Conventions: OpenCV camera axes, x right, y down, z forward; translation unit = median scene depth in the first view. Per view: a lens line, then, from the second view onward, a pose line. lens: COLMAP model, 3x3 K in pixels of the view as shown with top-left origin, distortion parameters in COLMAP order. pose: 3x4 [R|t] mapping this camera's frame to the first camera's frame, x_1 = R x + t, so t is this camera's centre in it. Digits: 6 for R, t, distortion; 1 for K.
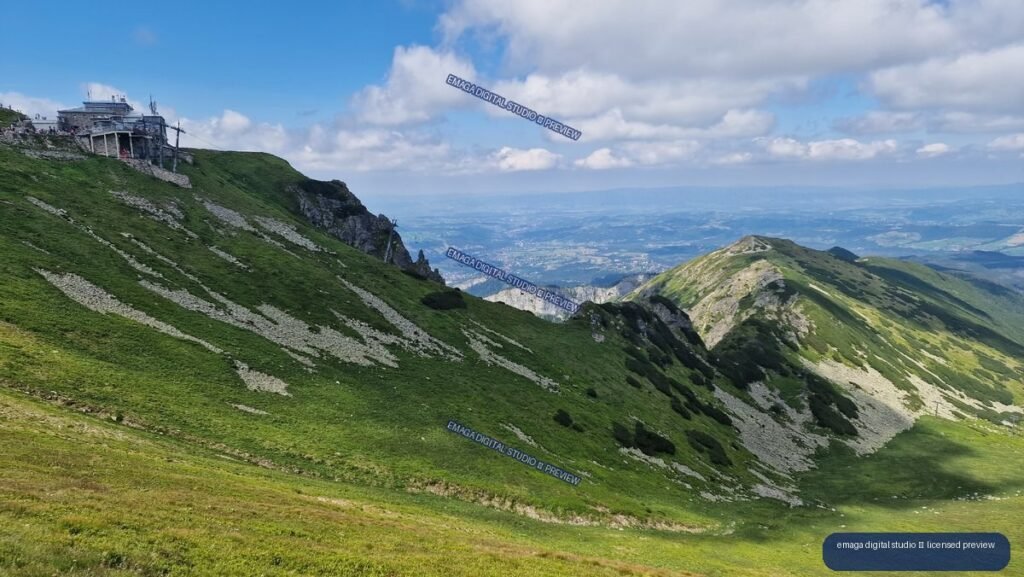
lens RADIAL K [[668.9, 0, 512.0], [0, 668.9, 288.5], [0, 0, 1]] dist [0.121506, -0.124829]
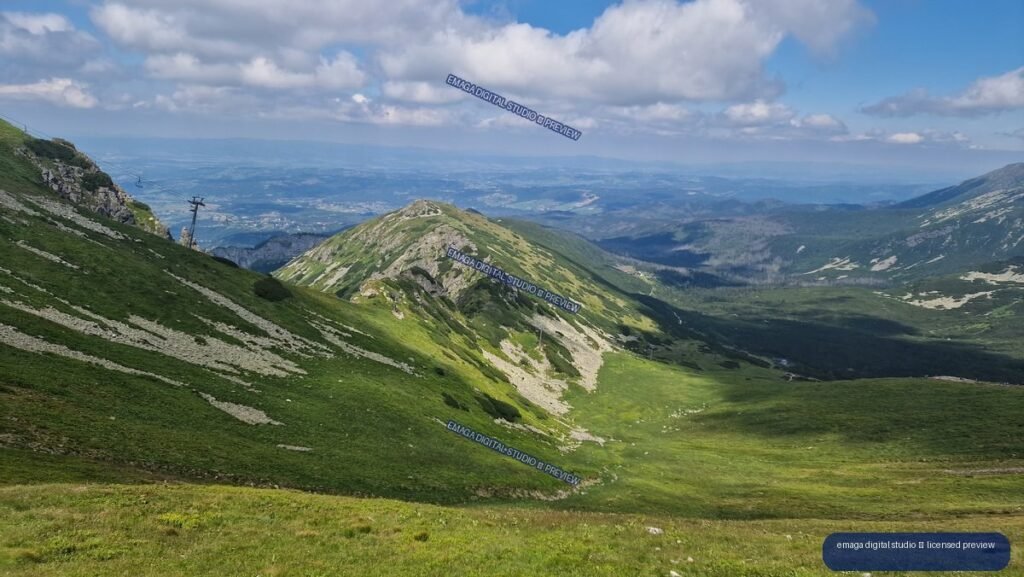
lens RADIAL K [[668.9, 0, 512.0], [0, 668.9, 288.5], [0, 0, 1]] dist [0.121506, -0.124829]
pose [[0.858469, -0.056860, 0.509704, -0.196451], [0.024099, 0.997210, 0.070656, -0.027551], [-0.512299, -0.048373, 0.857444, 0.039918]]
